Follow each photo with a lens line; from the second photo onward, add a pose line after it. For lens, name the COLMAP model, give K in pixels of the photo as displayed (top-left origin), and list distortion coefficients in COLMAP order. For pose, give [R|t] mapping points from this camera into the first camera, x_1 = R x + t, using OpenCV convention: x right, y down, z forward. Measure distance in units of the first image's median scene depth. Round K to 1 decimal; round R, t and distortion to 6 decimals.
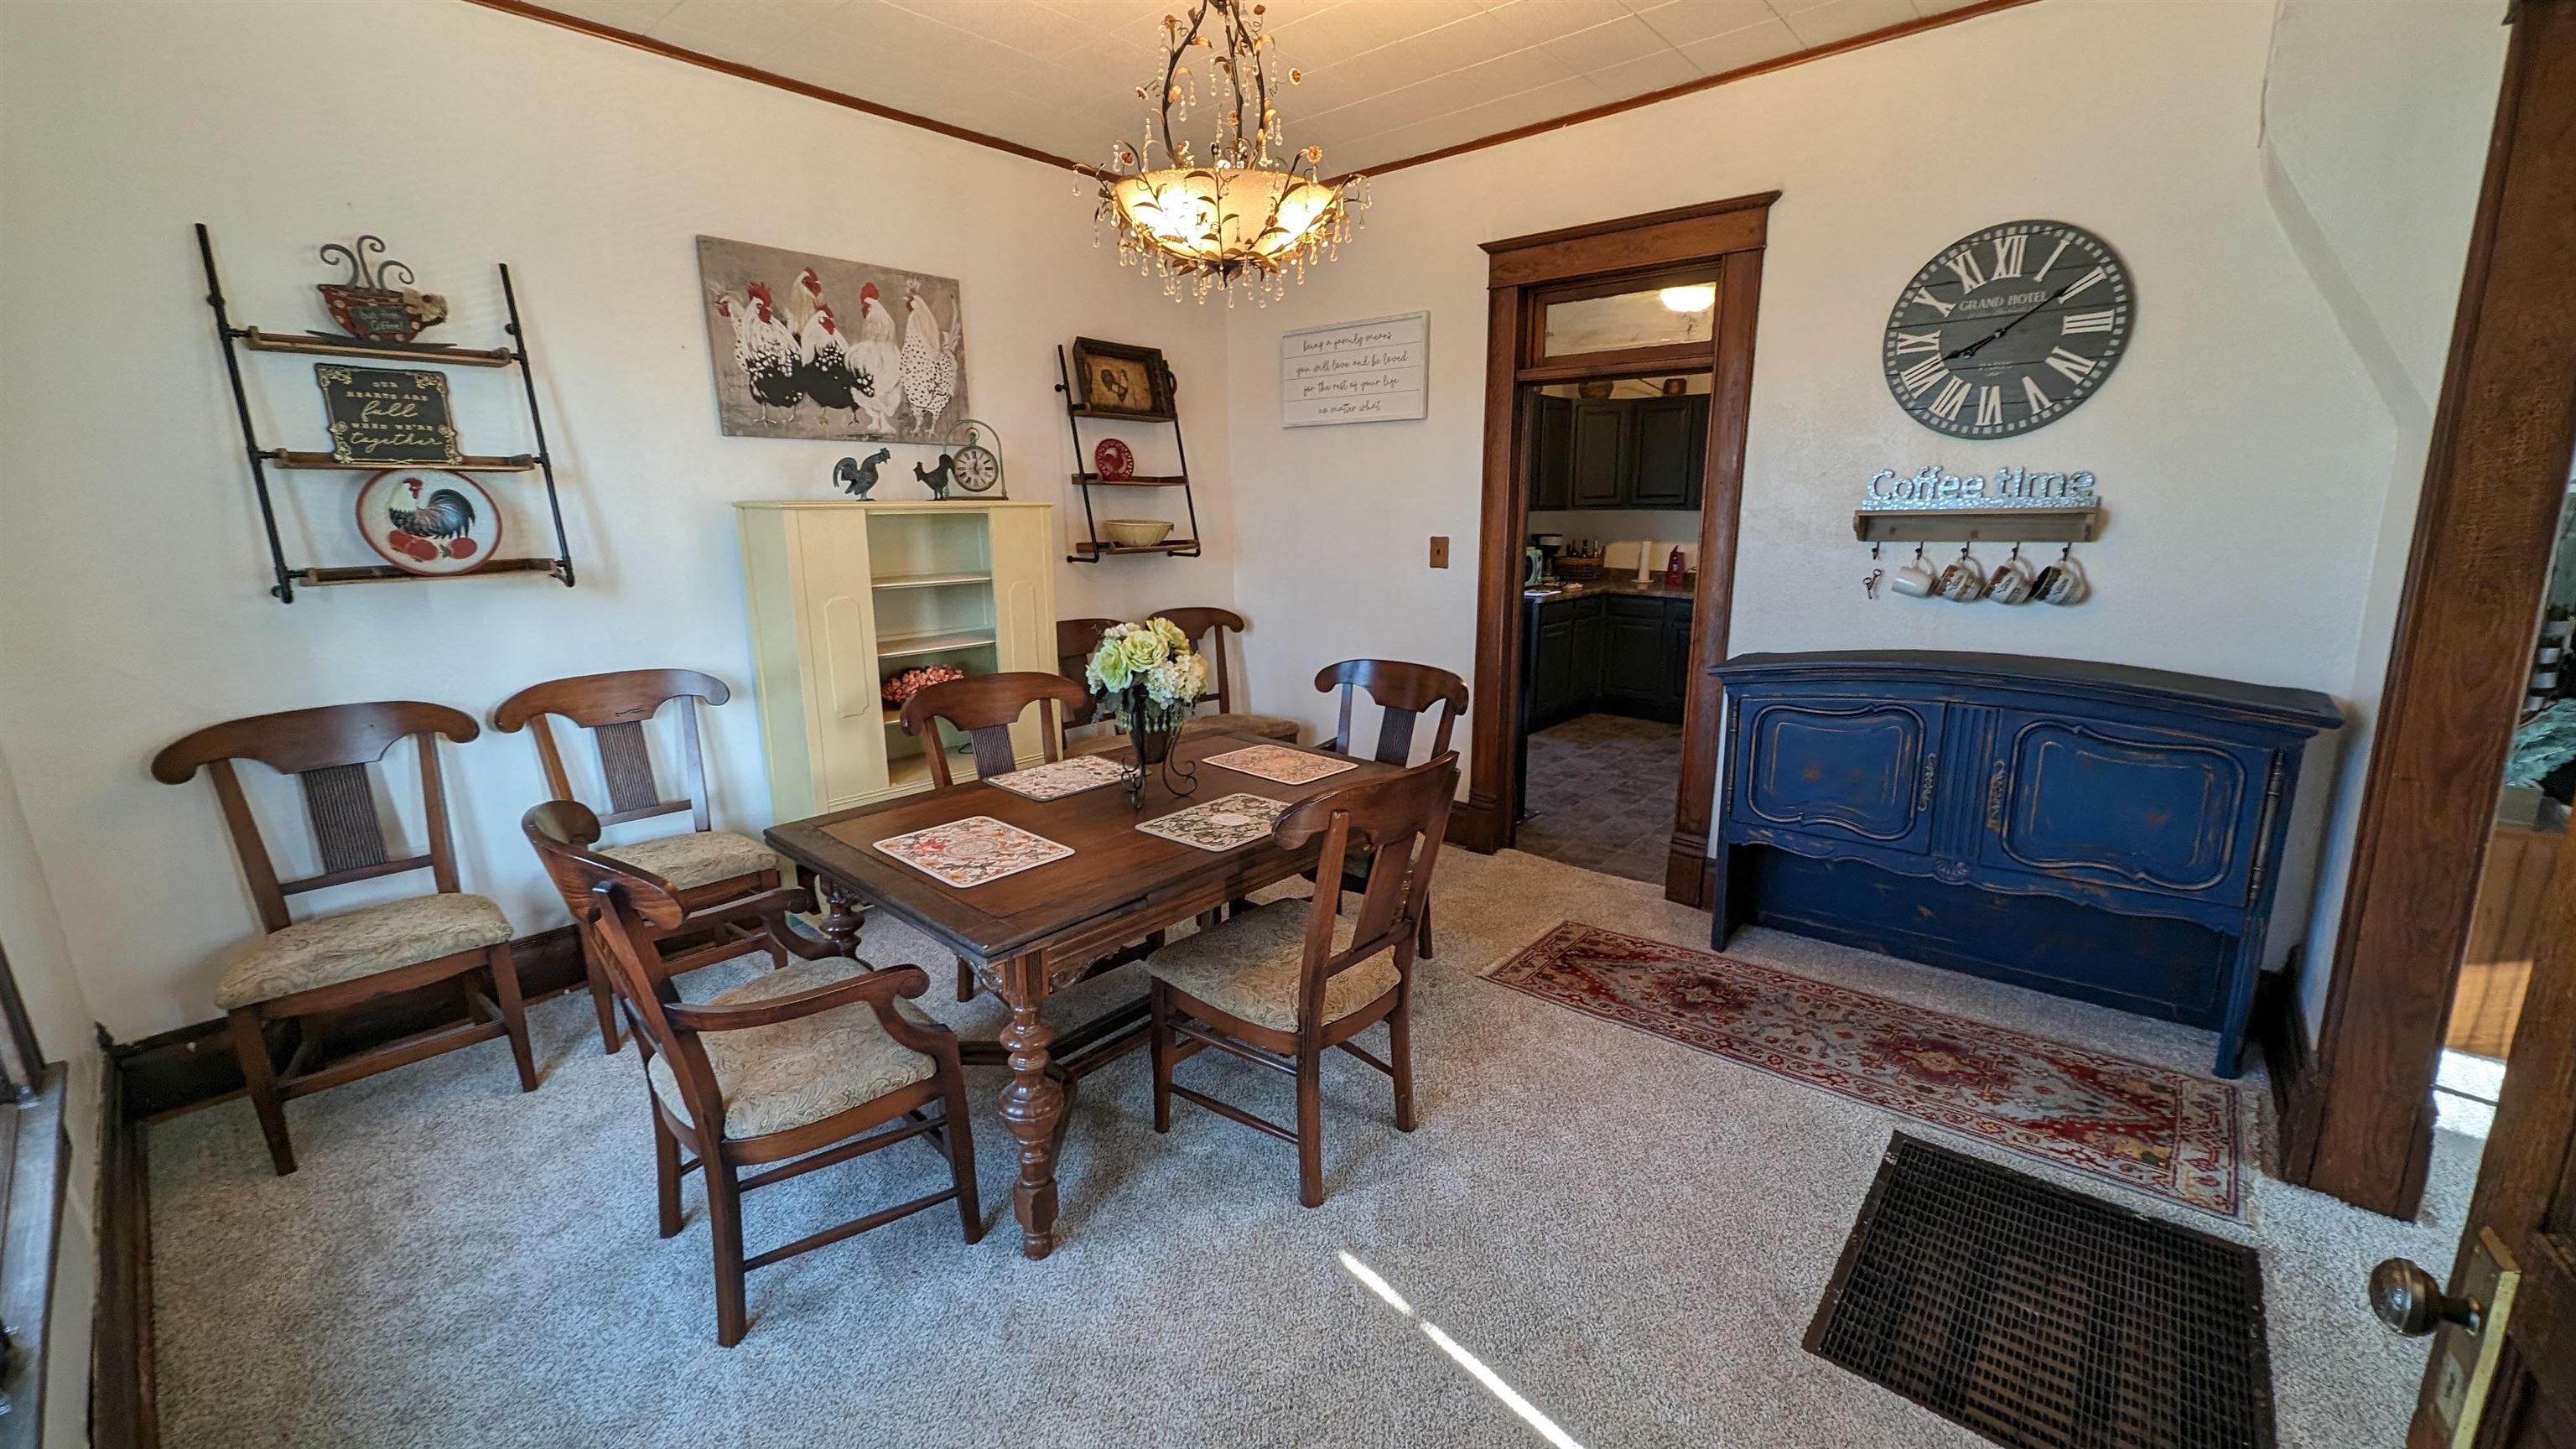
lens RADIAL K [[1028.8, 0, 1294.9], [0, 1028.8, 722.6], [0, 0, 1]] dist [-0.004005, -0.000267]
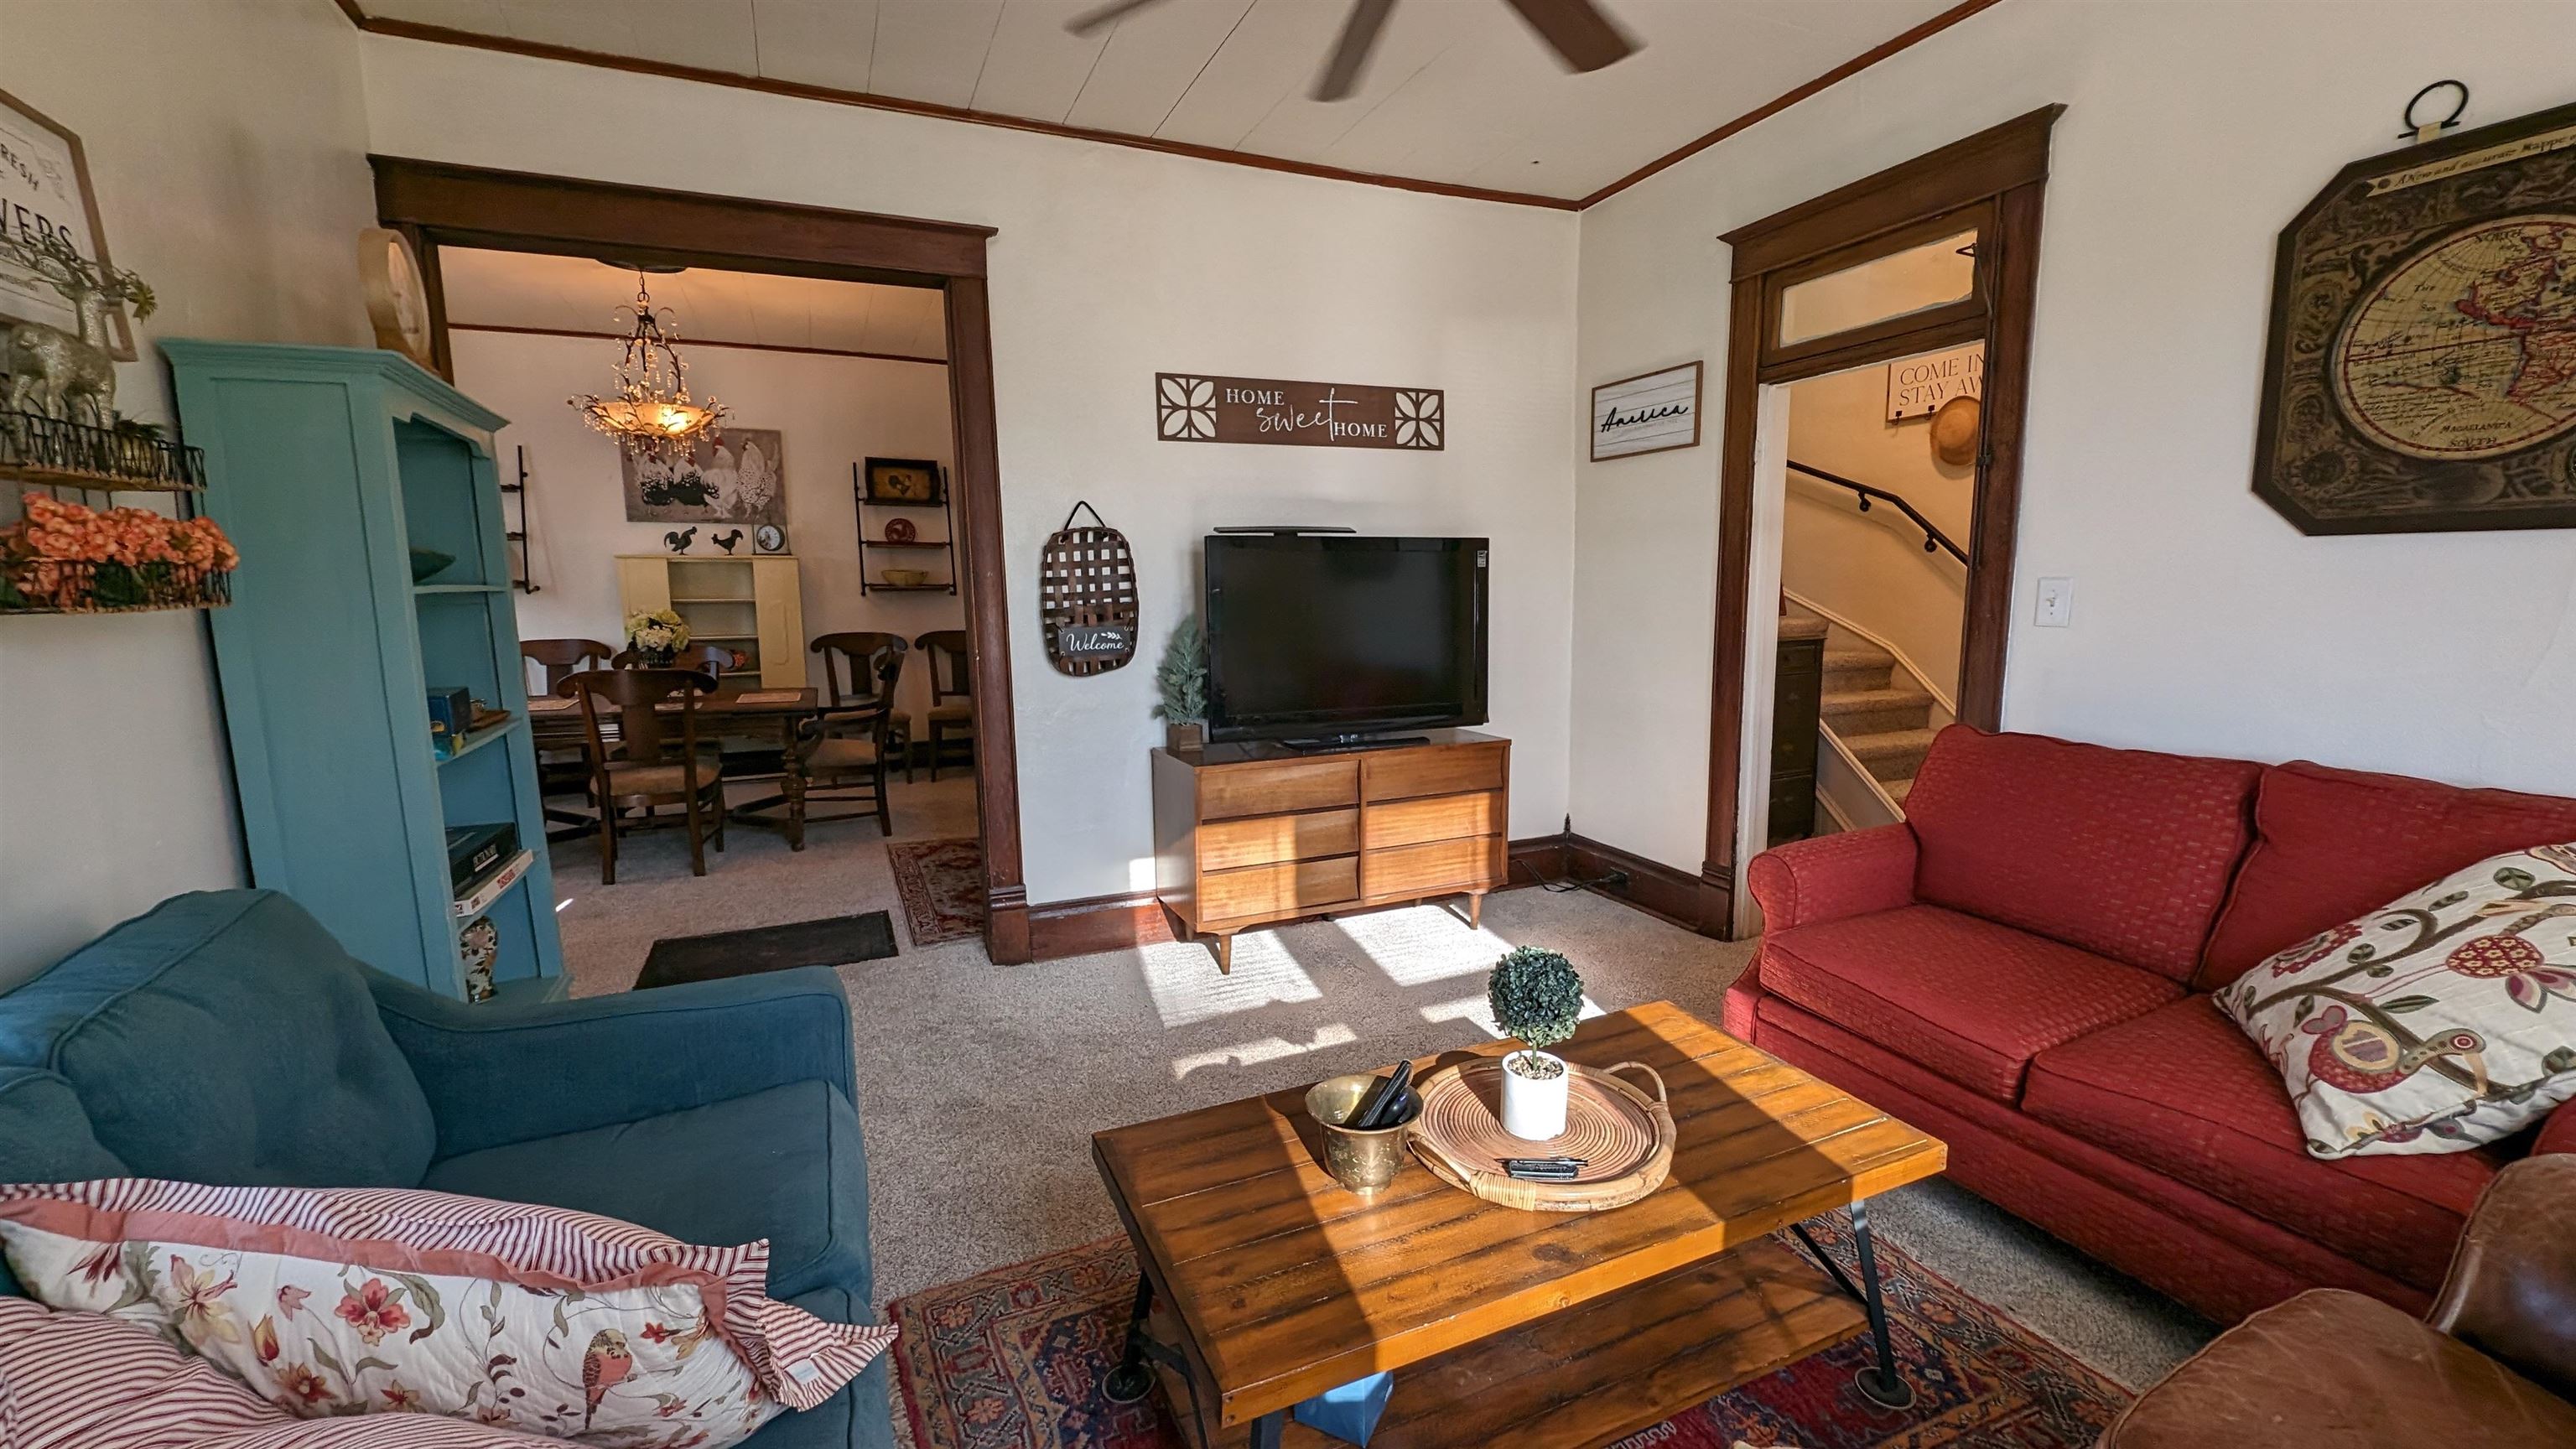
lens RADIAL K [[1028.8, 0, 1278.1], [0, 1028.8, 723.8], [0, 0, 1]] dist [-0.004005, -0.000267]
pose [[0.907657, 0.059657, -0.415451, 1.267439], [-0.090602, 0.994359, -0.055157, 0.087002], [0.409817, 0.087705, 0.907942, -0.201525]]
